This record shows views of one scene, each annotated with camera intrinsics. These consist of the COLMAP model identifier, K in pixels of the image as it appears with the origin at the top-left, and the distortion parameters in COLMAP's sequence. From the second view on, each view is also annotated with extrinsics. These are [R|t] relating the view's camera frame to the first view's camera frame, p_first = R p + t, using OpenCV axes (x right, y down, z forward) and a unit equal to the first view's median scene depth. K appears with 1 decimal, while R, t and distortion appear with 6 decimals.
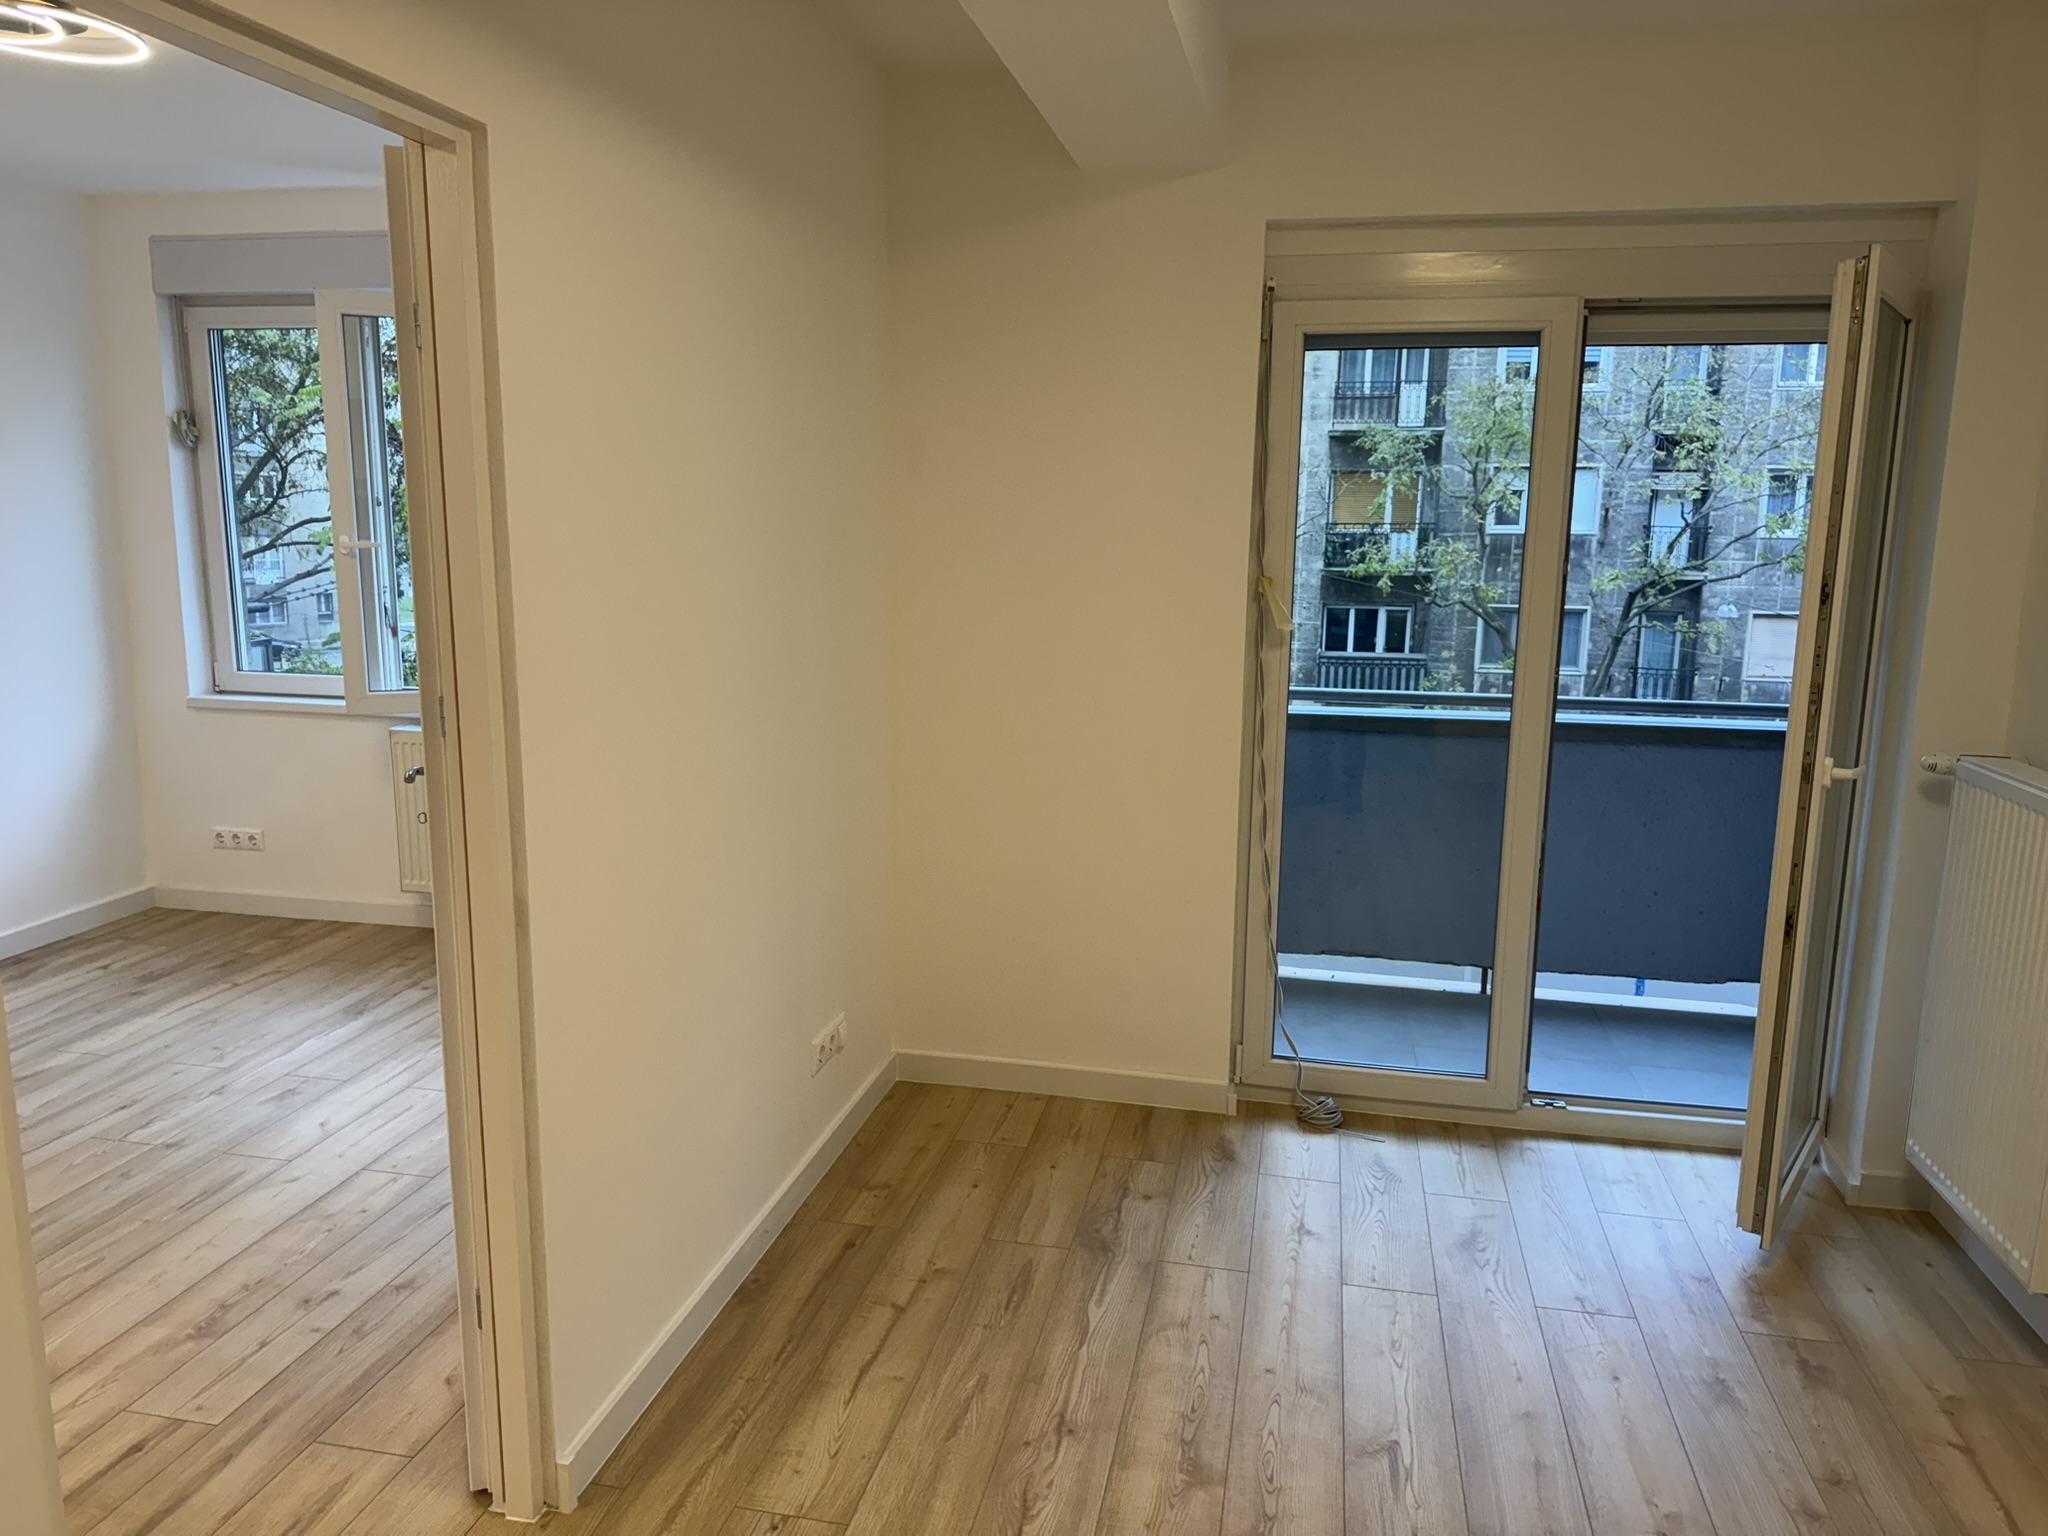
lens RADIAL K [[1447.5, 0, 1017.3], [0, 1447.5, 778.9], [0, 0, 1]] dist [-0.006004, -0.008517]
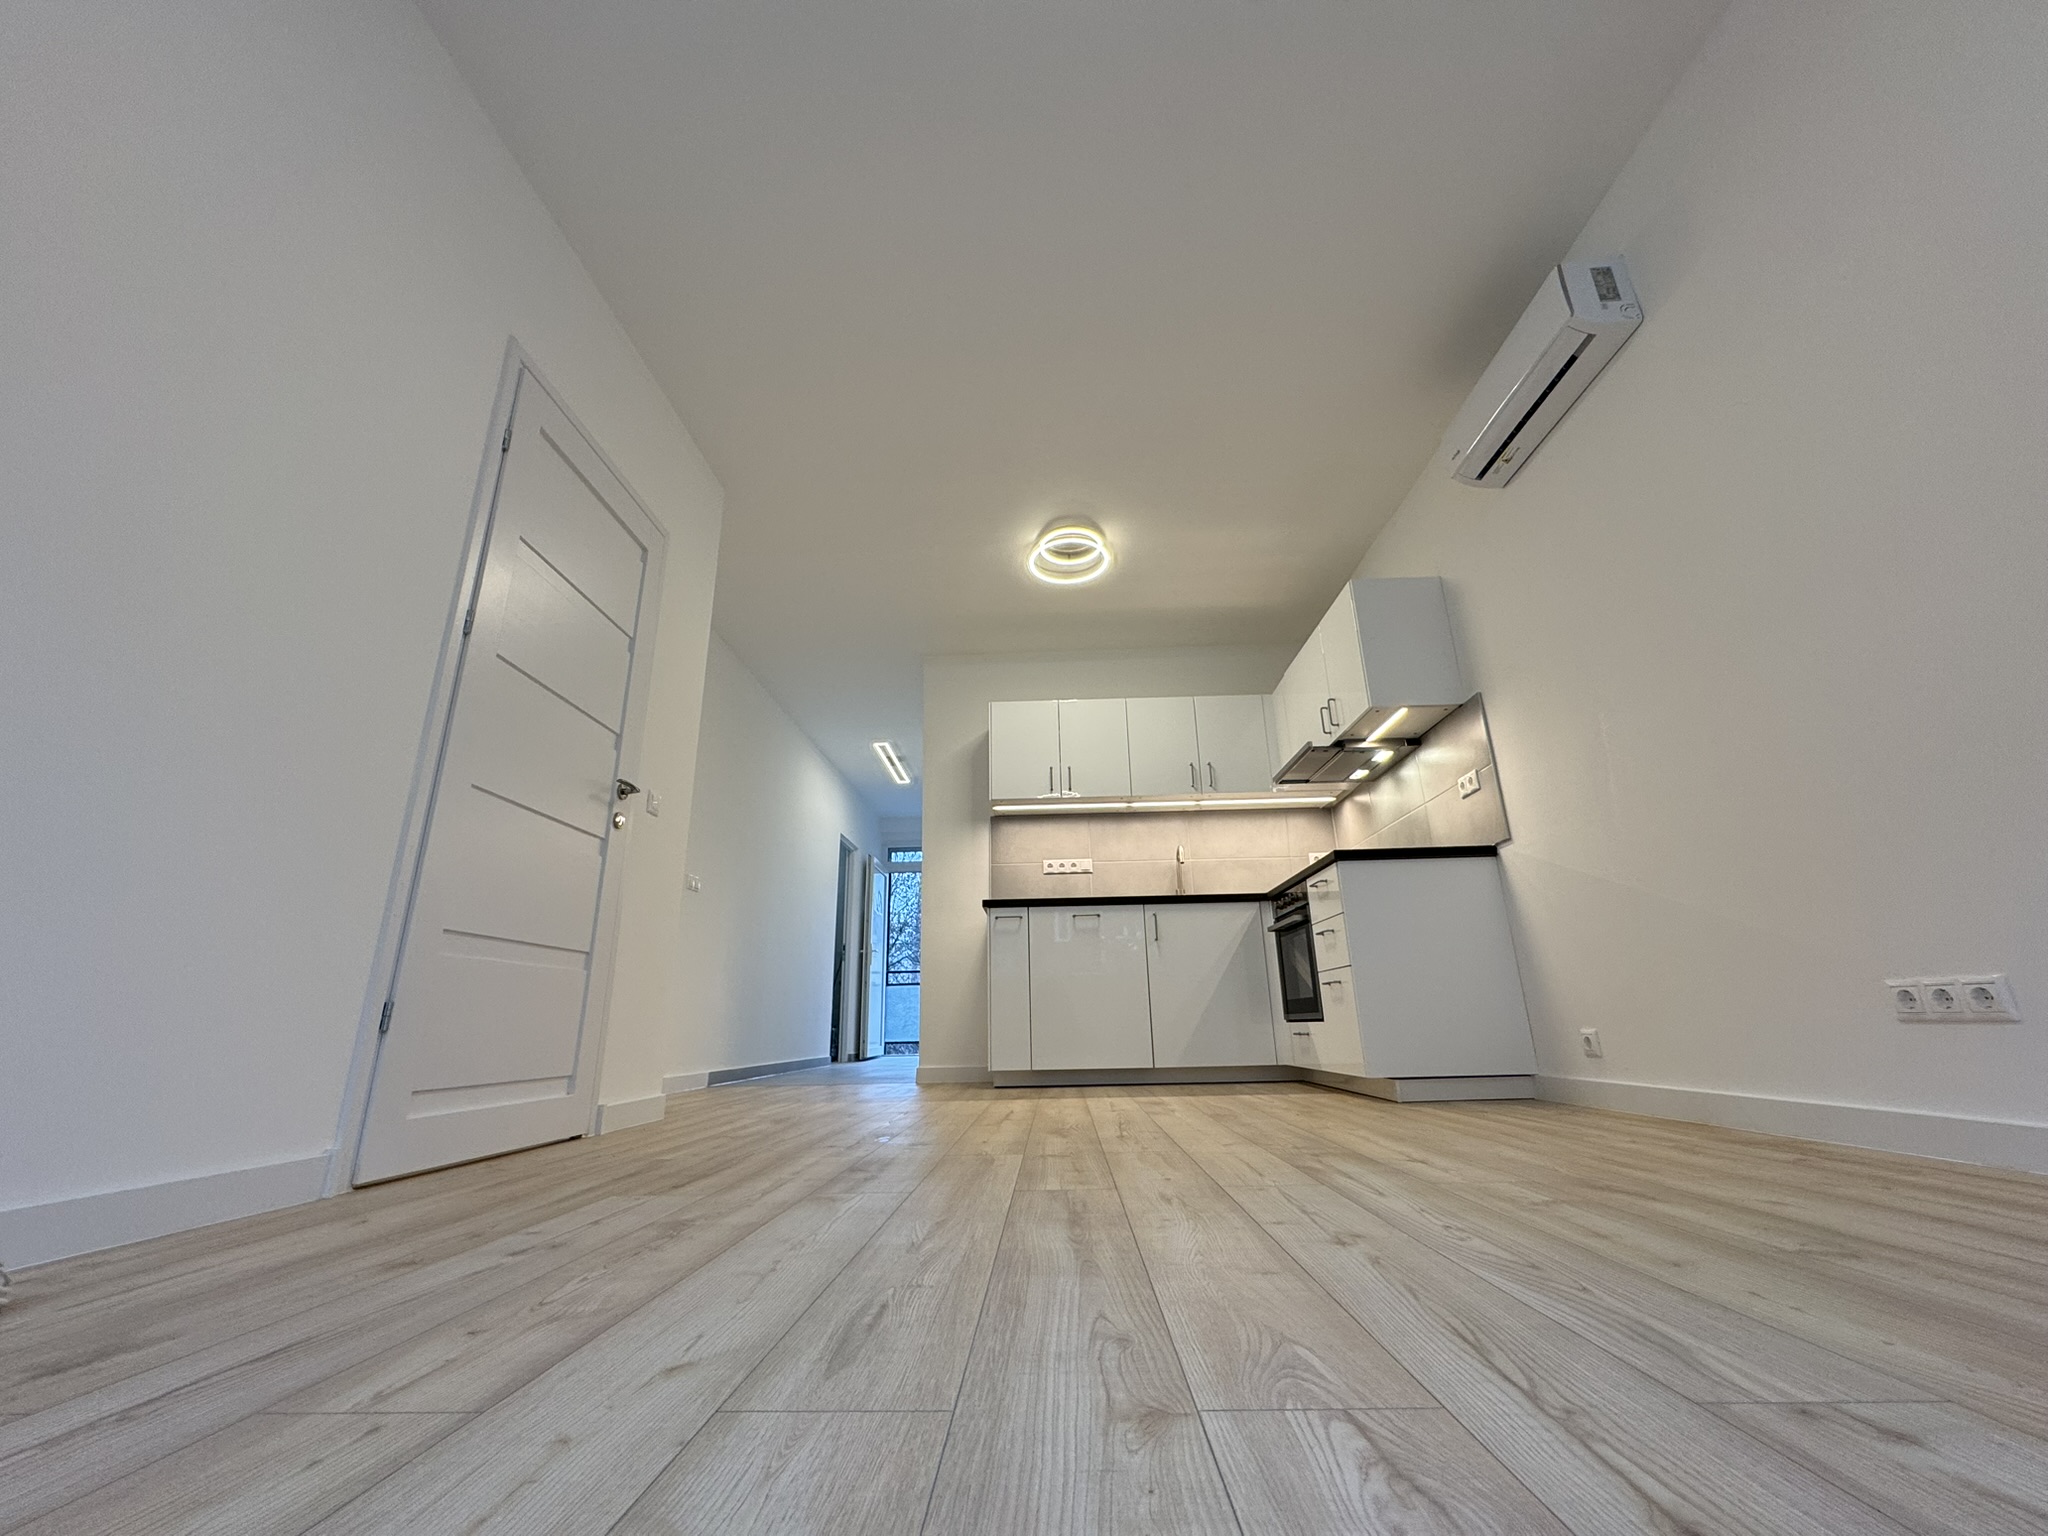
lens RADIAL K [[817.8, 0, 1023.1], [0, 817.8, 766.1], [0, 0, 1]] dist [-0.003578, 0.000900]
pose [[-0.986083, -0.040082, -0.161350, -0.659786], [-0.019933, 0.992006, -0.124608, 0.170775], [0.165054, -0.119657, -0.978999, 1.493047]]
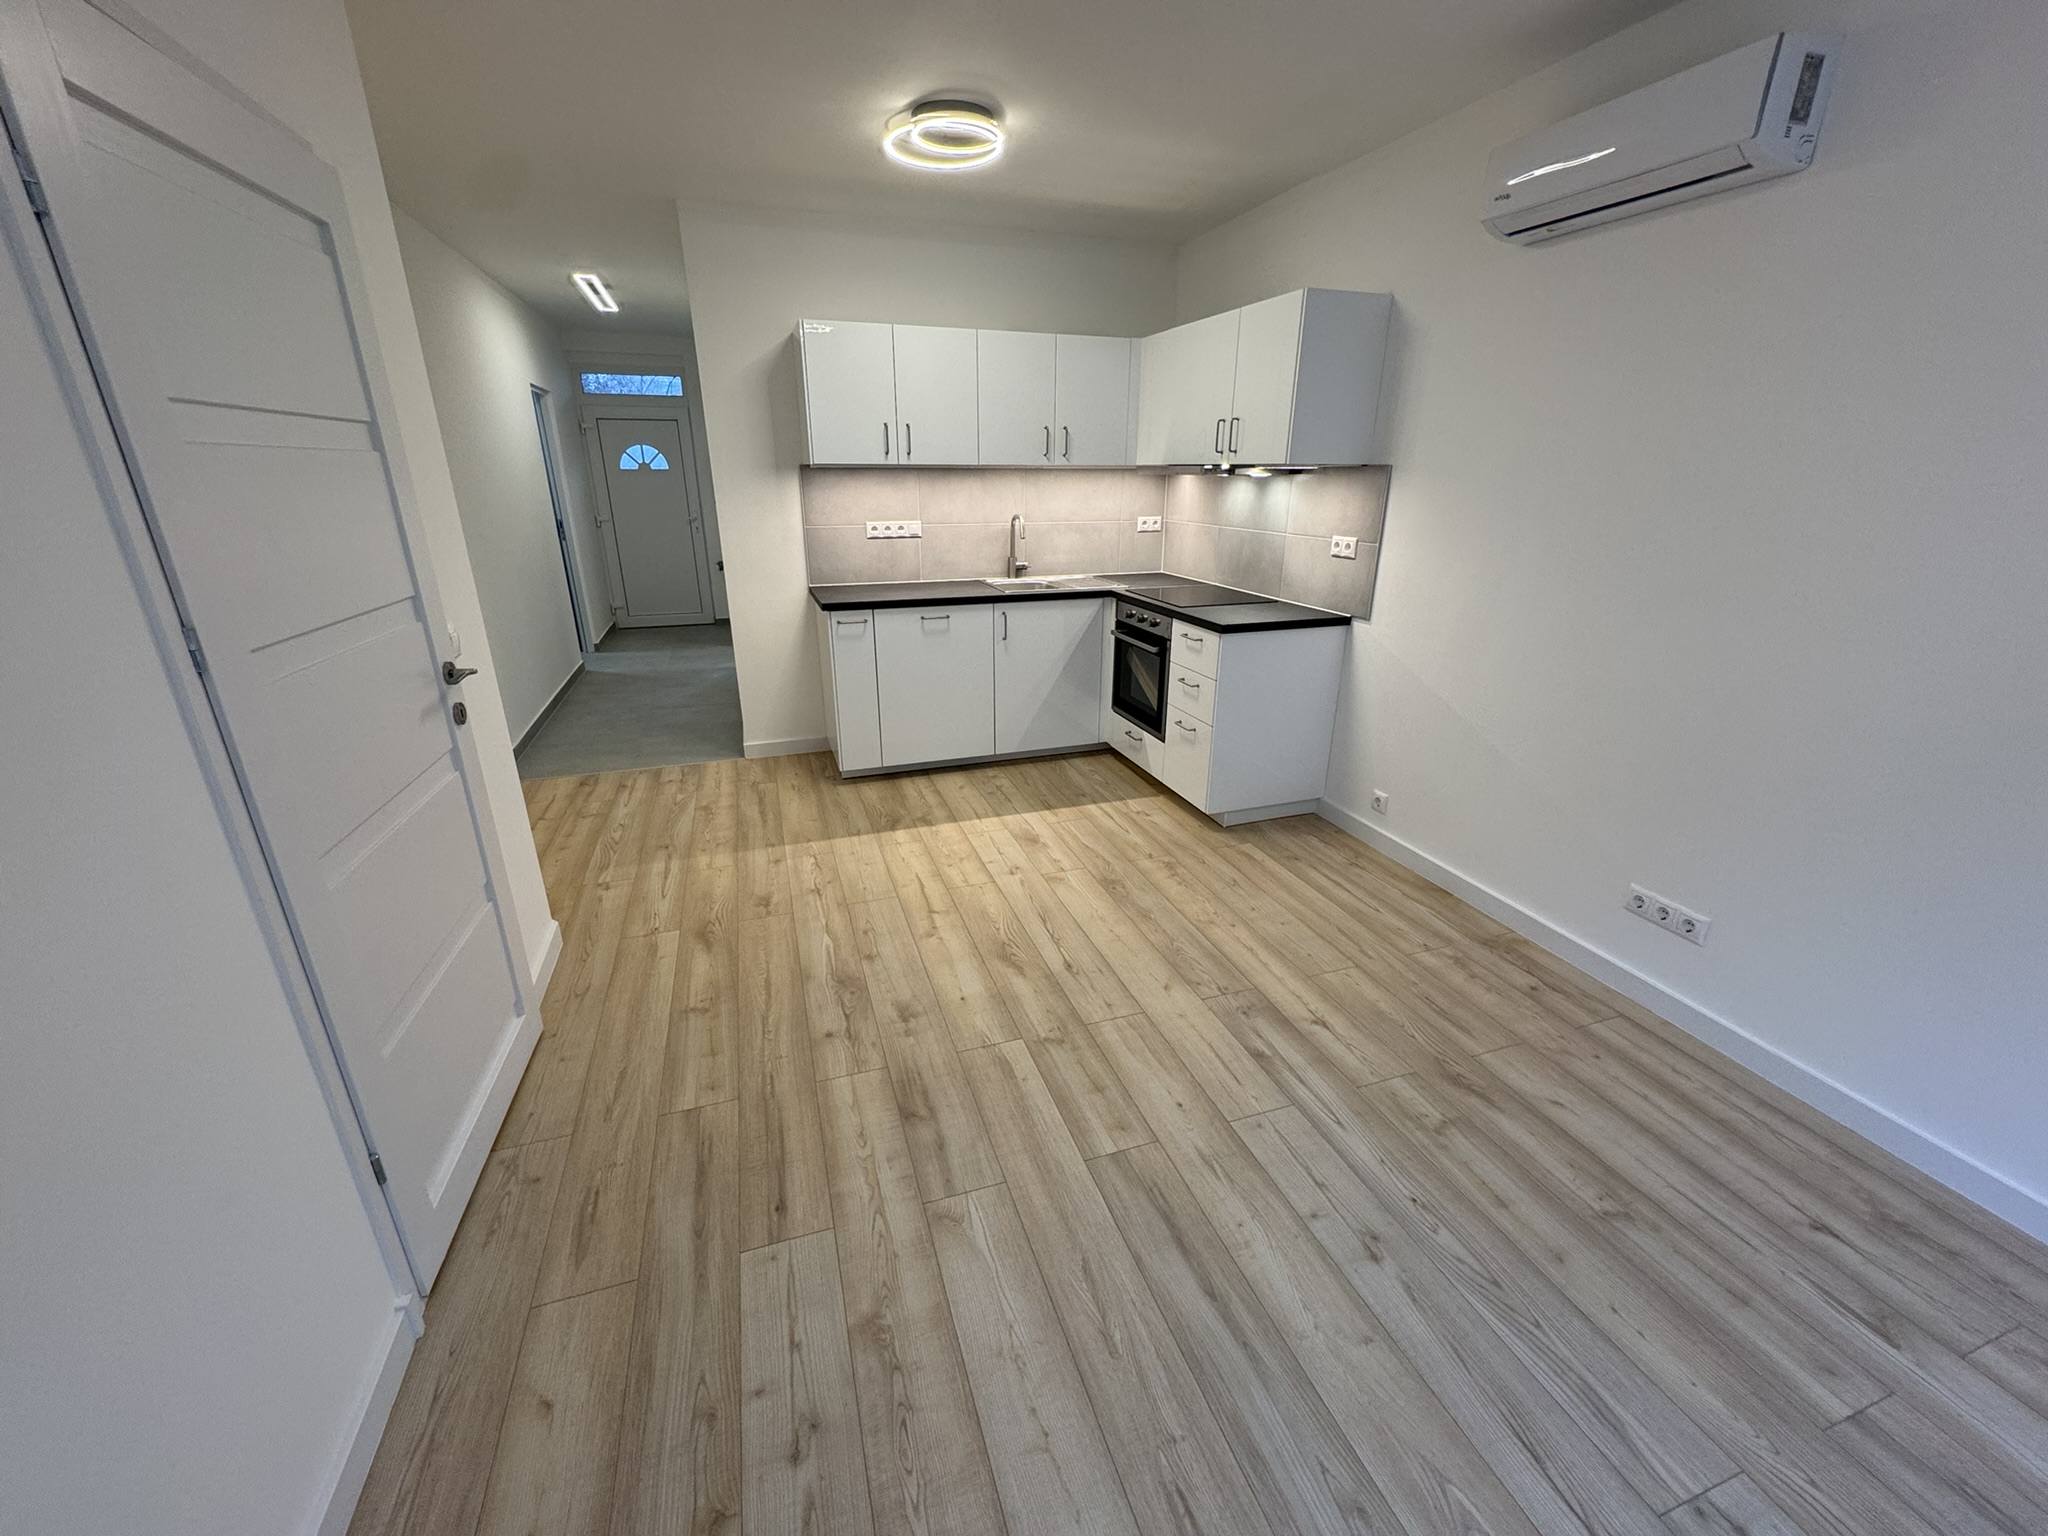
lens RADIAL K [[817.8, 0, 1023.7], [0, 817.8, 771.6], [0, 0, 1]] dist [-0.003578, 0.000900]
pose [[-0.863471, 0.164104, -0.476957, -0.441417], [-0.104495, 0.866882, 0.487439, -0.217629], [0.493456, 0.470729, -0.731379, 1.249499]]
